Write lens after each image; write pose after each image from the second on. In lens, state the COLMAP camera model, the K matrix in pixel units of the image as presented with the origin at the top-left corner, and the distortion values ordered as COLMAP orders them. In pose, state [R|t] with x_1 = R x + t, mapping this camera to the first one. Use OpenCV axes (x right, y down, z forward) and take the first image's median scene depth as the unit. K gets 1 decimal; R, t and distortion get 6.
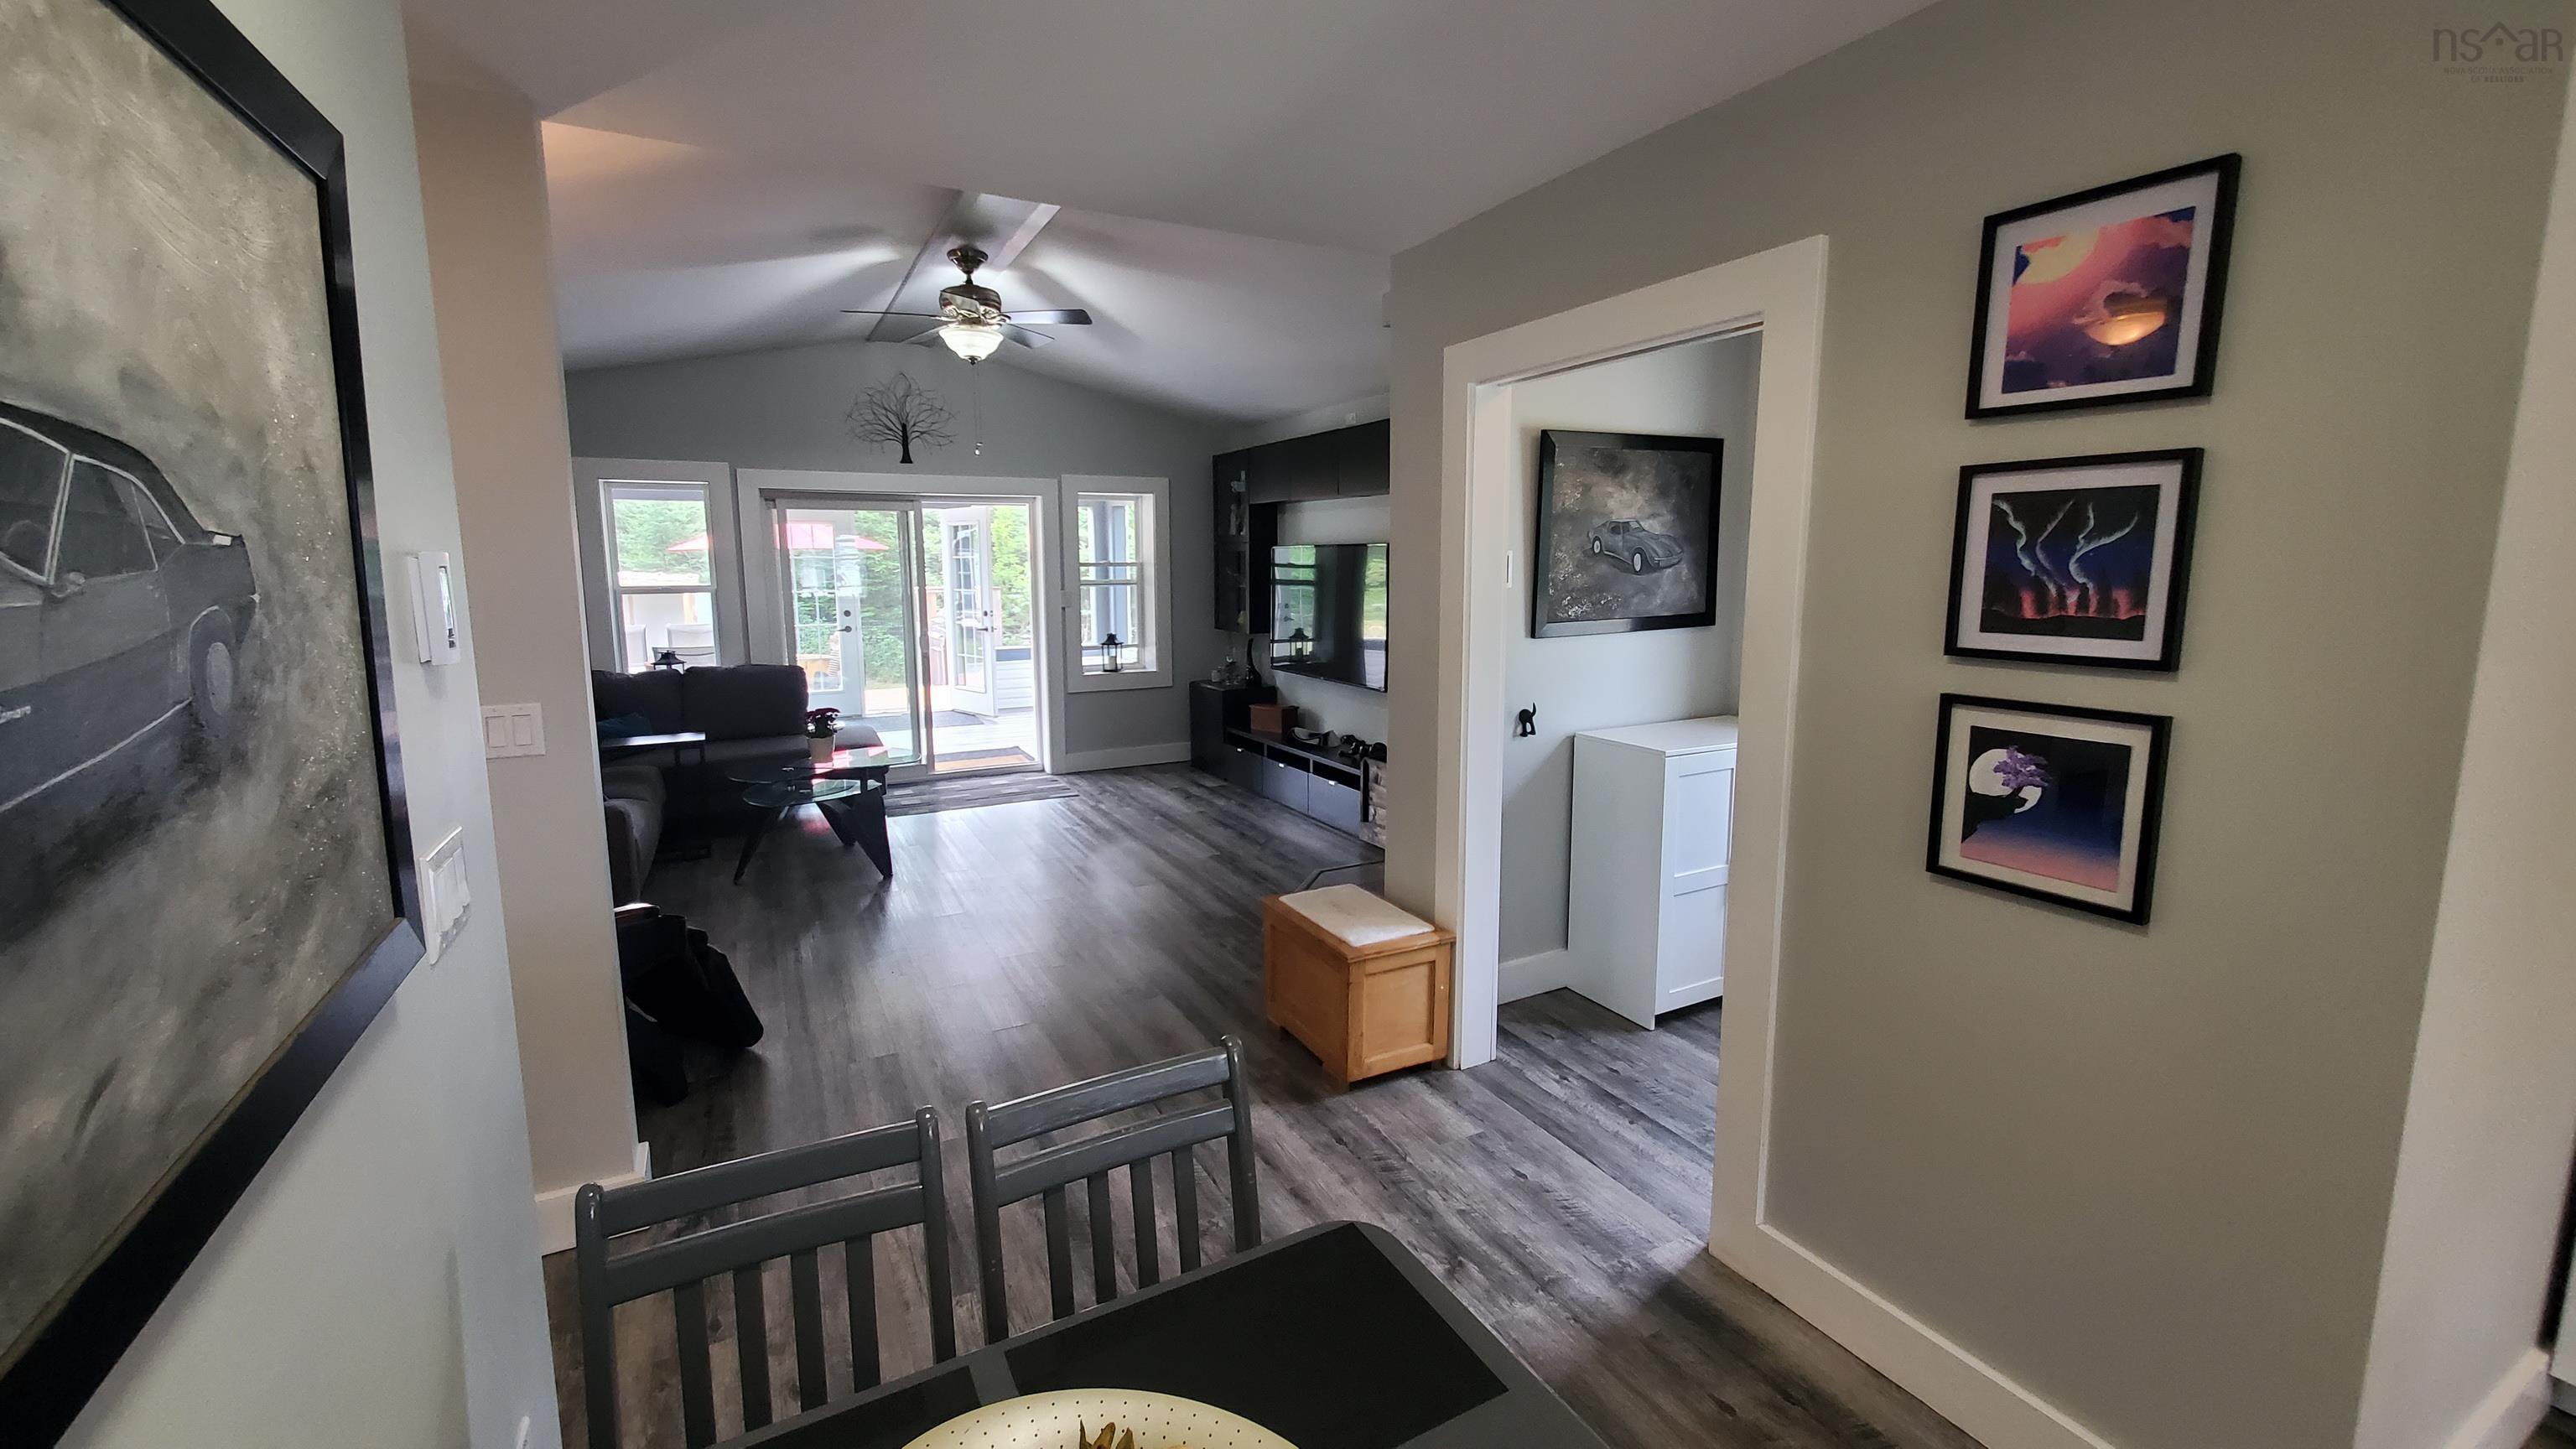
lens RADIAL K [[1019.8, 0, 1275.3], [0, 1019.8, 701.8], [0, 0, 1]] dist [0.000363, 0.000006]
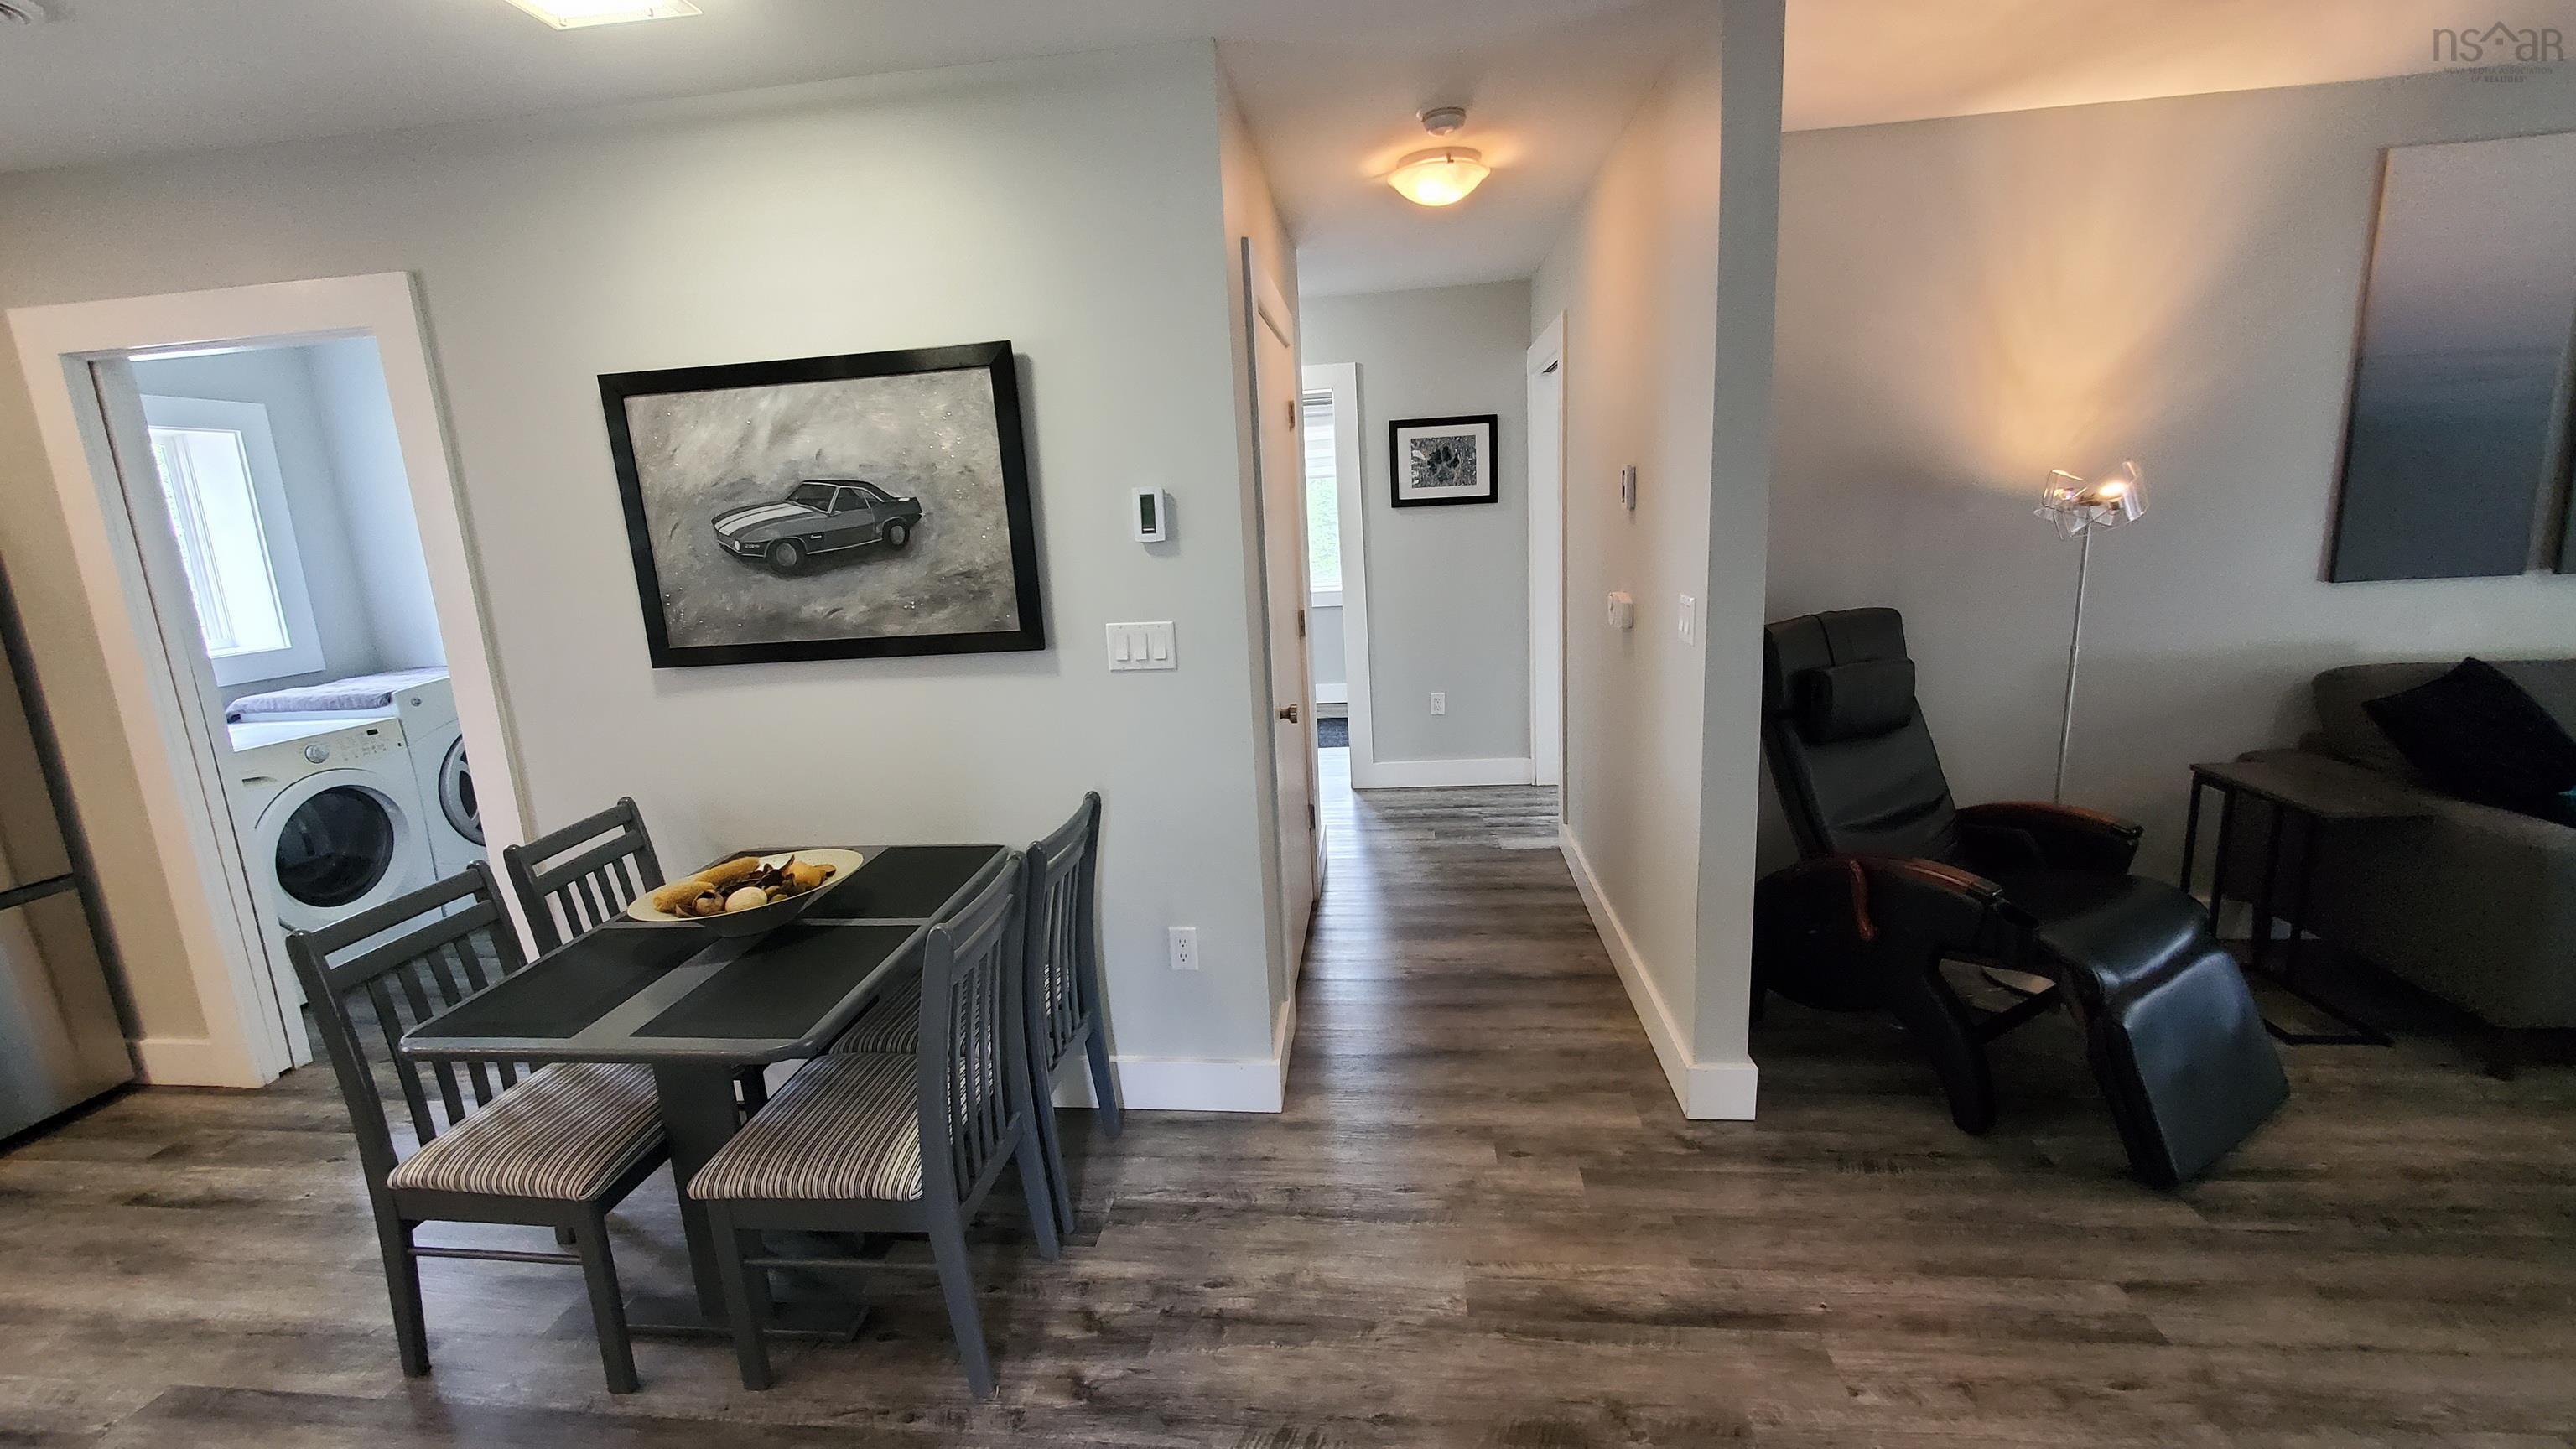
lens RADIAL K [[1019.8, 0, 1275.3], [0, 1019.8, 701.8], [0, 0, 1]] dist [0.000363, 0.000006]
pose [[-0.562053, 0.203997, -0.801550, 0.130743], [-0.060962, 0.956254, 0.286116, -0.056228], [0.824852, 0.209676, -0.525029, 0.396284]]
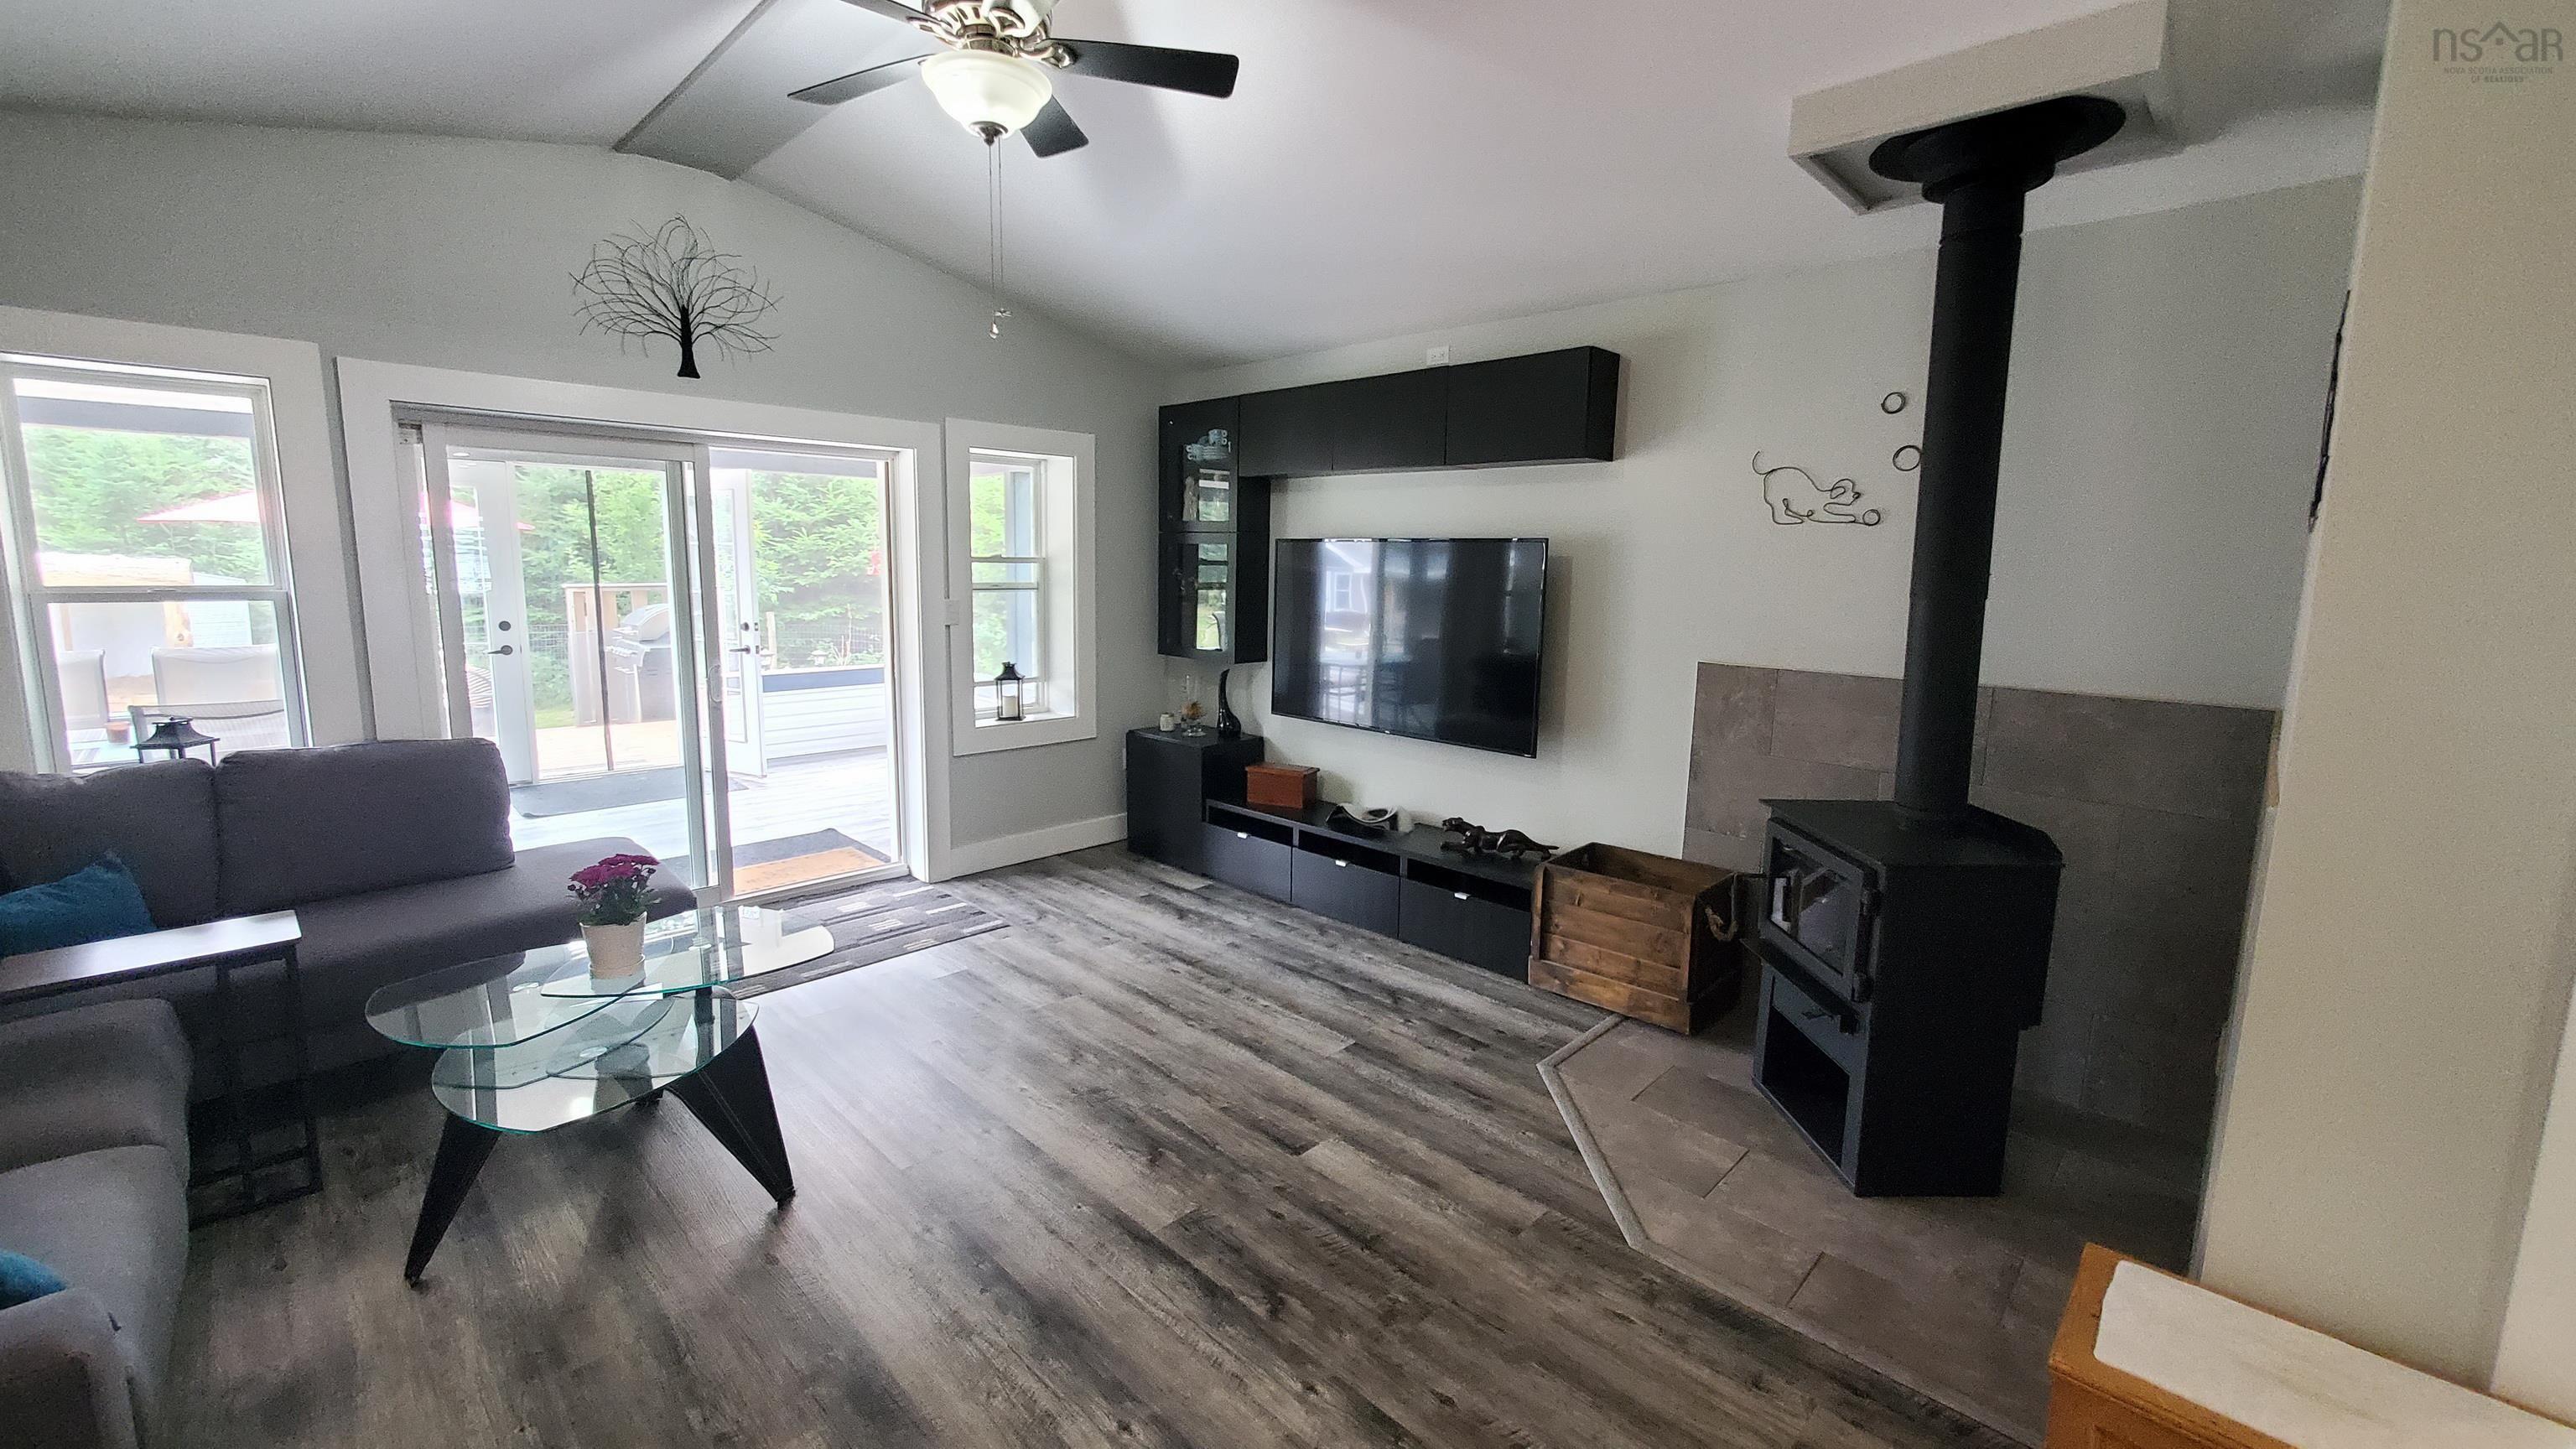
lens RADIAL K [[1022.7, 0, 1282.2], [0, 1022.7, 706.9], [0, 0, 1]] dist [-0.001715, -0.000329]
pose [[0.951655, -0.023144, 0.306297, -0.224321], [0.021243, 0.999729, 0.009536, -0.046308], [-0.306434, -0.002568, 0.951888, 0.348362]]
